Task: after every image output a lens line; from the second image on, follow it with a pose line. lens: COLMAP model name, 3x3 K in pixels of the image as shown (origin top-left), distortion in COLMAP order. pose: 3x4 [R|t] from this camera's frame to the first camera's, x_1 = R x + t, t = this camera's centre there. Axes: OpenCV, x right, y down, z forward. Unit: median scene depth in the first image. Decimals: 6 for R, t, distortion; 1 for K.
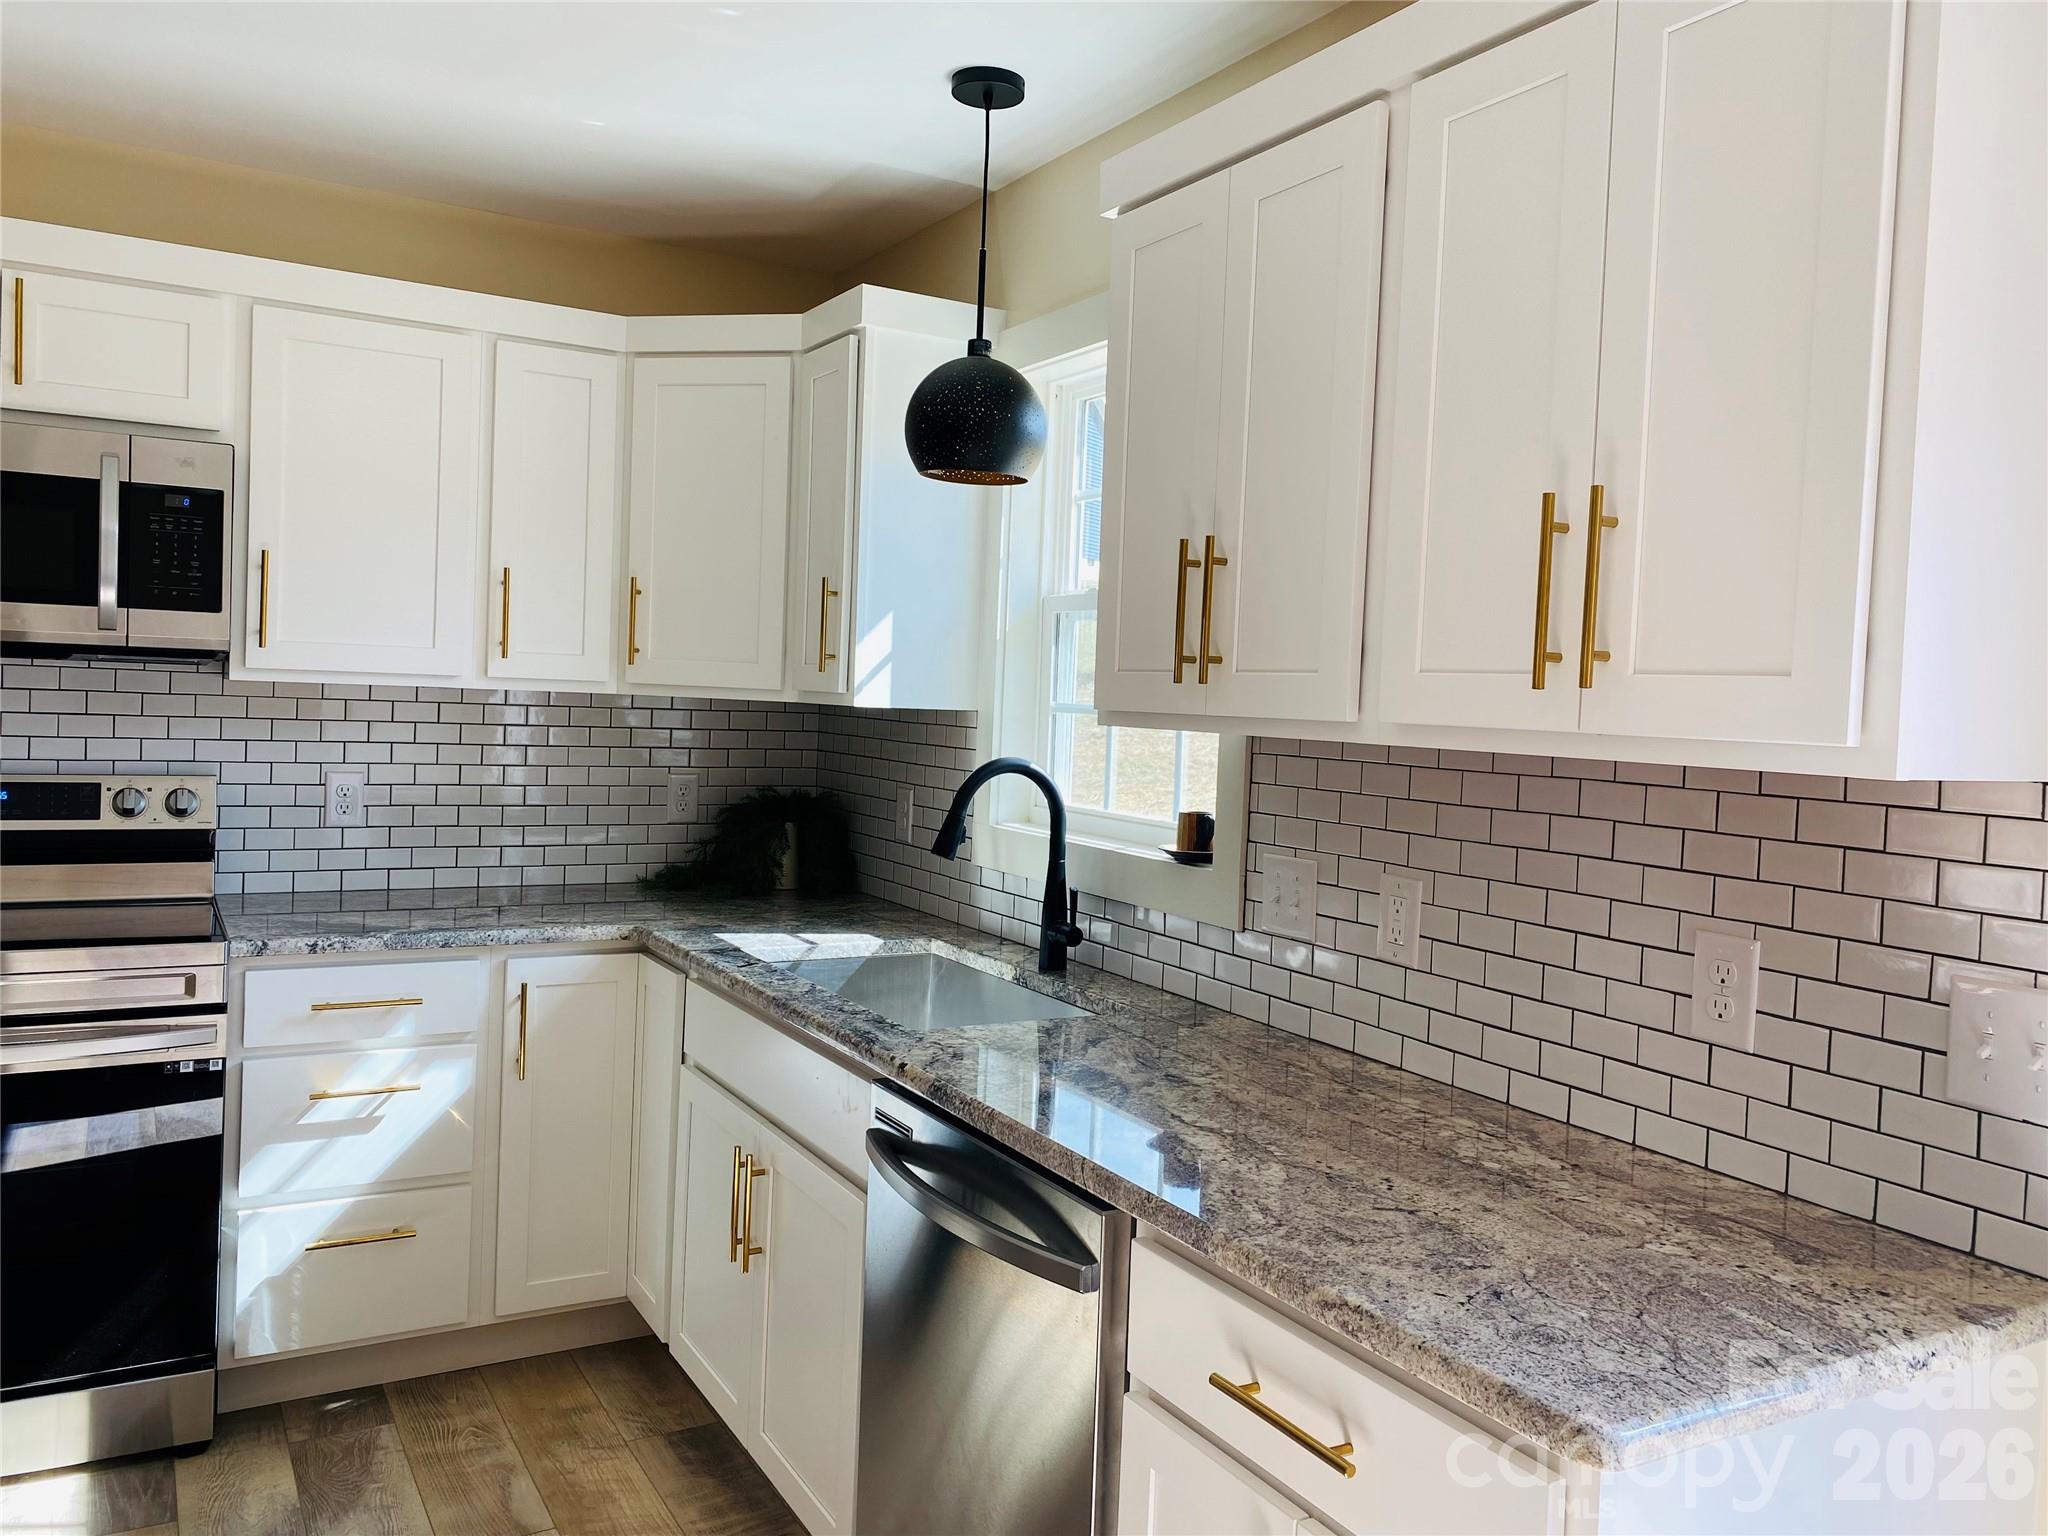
lens RADIAL K [[1560.9, 0, 1043.7], [0, 1560.9, 766.4], [0, 0, 1]] dist [0.044887, -0.047562]
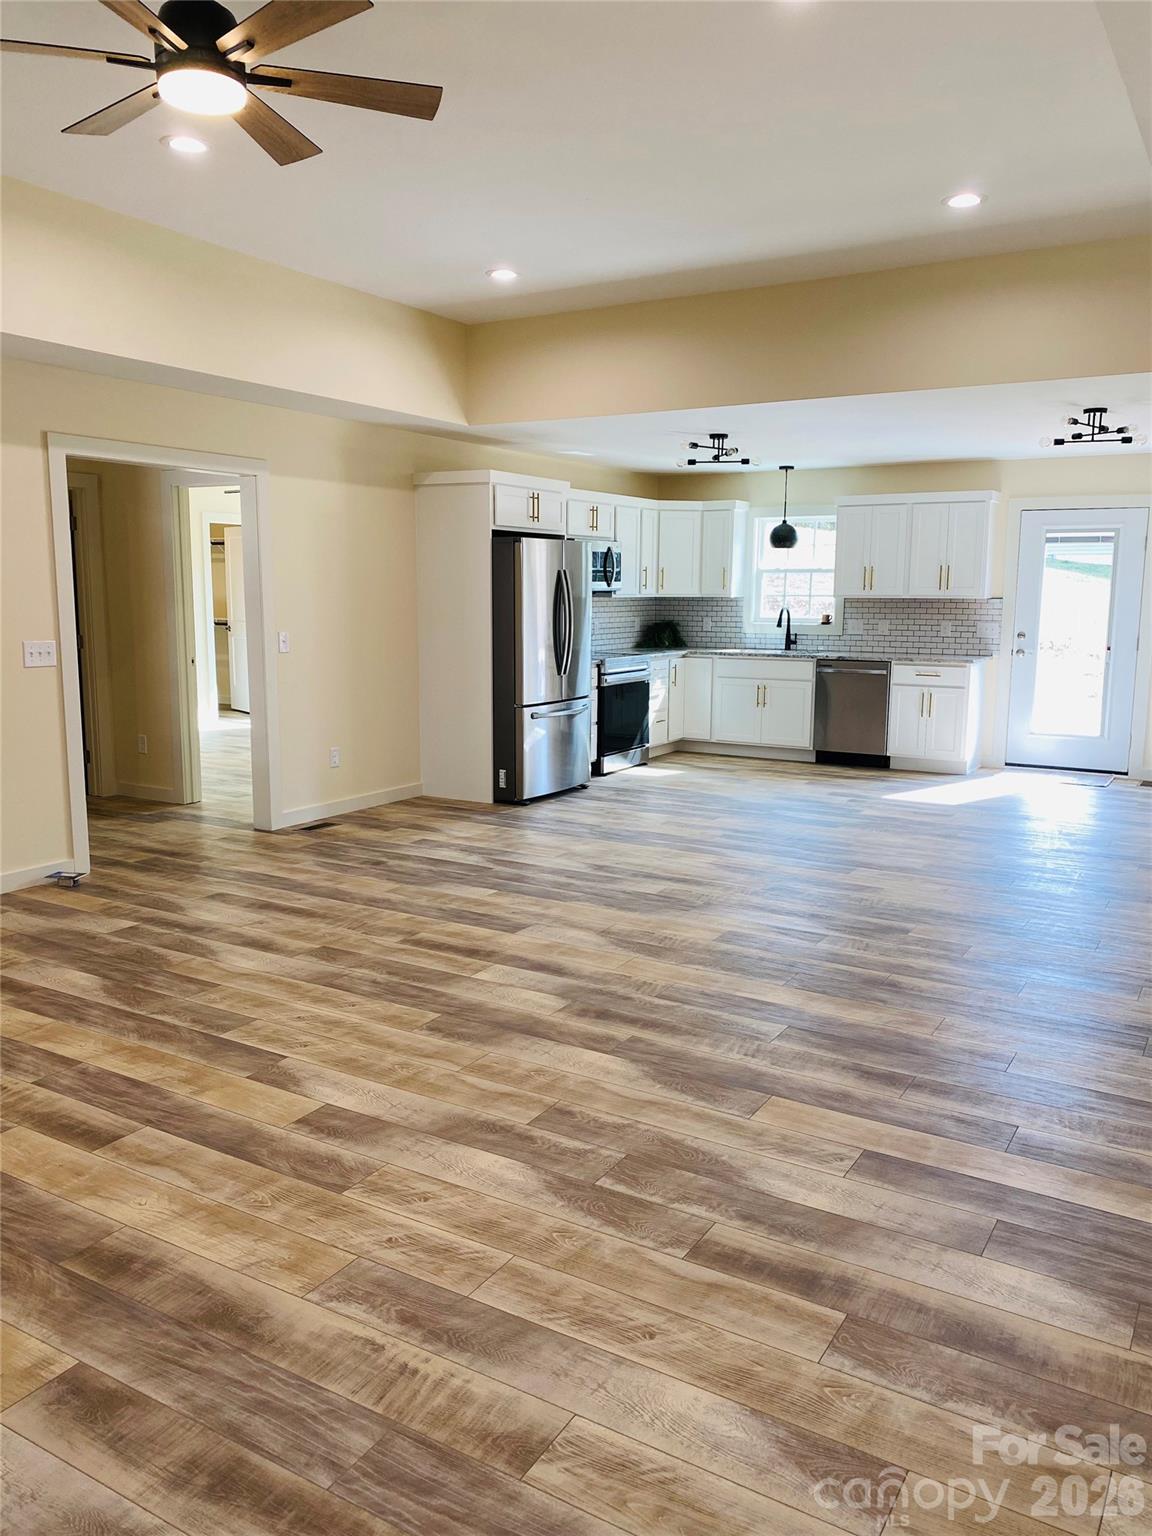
lens RADIAL K [[1170.7, 0, 583.0], [0, 1170.7, 759.4], [0, 0, 1]] dist [0.044887, -0.047562]
pose [[0.870117, -0.107328, 0.481017, -2.917262], [0.053216, 0.990754, 0.124801, -0.026239], [-0.489964, -0.082993, 0.867783, -2.332761]]
